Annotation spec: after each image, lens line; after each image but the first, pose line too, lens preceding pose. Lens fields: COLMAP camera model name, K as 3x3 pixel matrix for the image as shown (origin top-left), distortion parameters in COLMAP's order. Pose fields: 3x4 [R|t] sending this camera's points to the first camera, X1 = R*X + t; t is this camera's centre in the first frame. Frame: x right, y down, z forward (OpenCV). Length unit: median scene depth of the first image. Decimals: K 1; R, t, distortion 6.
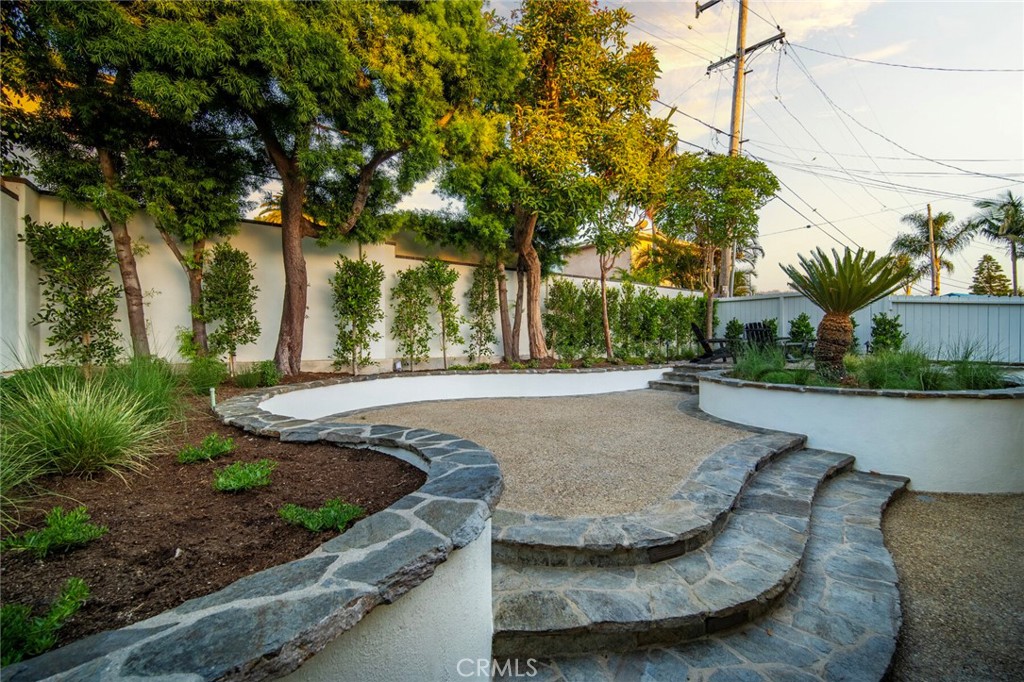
lens RADIAL K [[448.7, 0, 514.0], [0, 448.7, 339.4], [0, 0, 1]] dist [-0.008433, 0.001933]
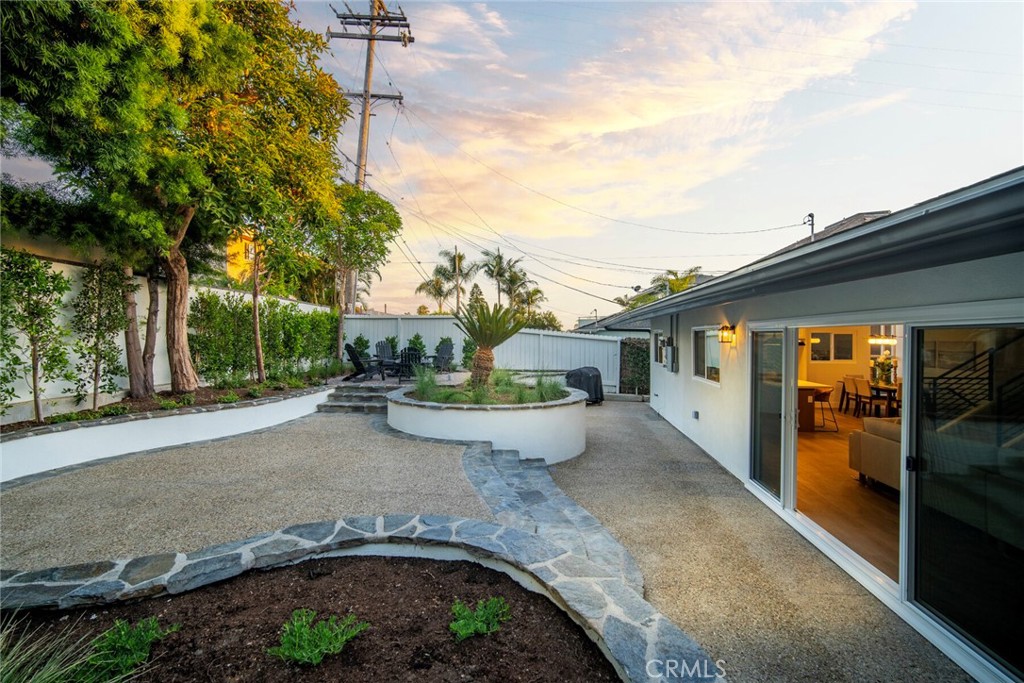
lens RADIAL K [[448.7, 0, 511.9], [0, 448.7, 338.4], [0, 0, 1]] dist [-0.008433, 0.001933]
pose [[0.618397, 0.009383, 0.785810, -0.211606], [-0.007985, 0.999952, -0.005656, -0.050915], [-0.785825, -0.002777, 0.618442, 0.040344]]
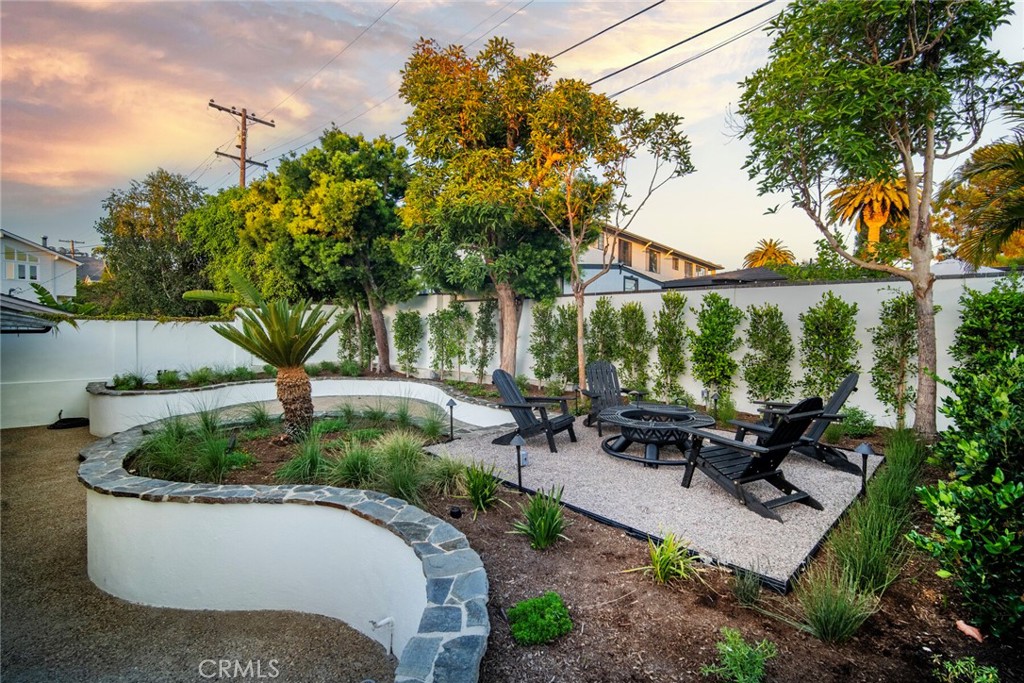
lens RADIAL K [[448.7, 0, 508.0], [0, 448.7, 336.4], [0, 0, 1]] dist [-0.008433, 0.001933]
pose [[0.194987, 0.024184, -0.980508, 1.100413], [-0.009945, 0.999693, 0.022679, -0.095192], [0.980755, 0.005329, 0.195168, 0.811235]]
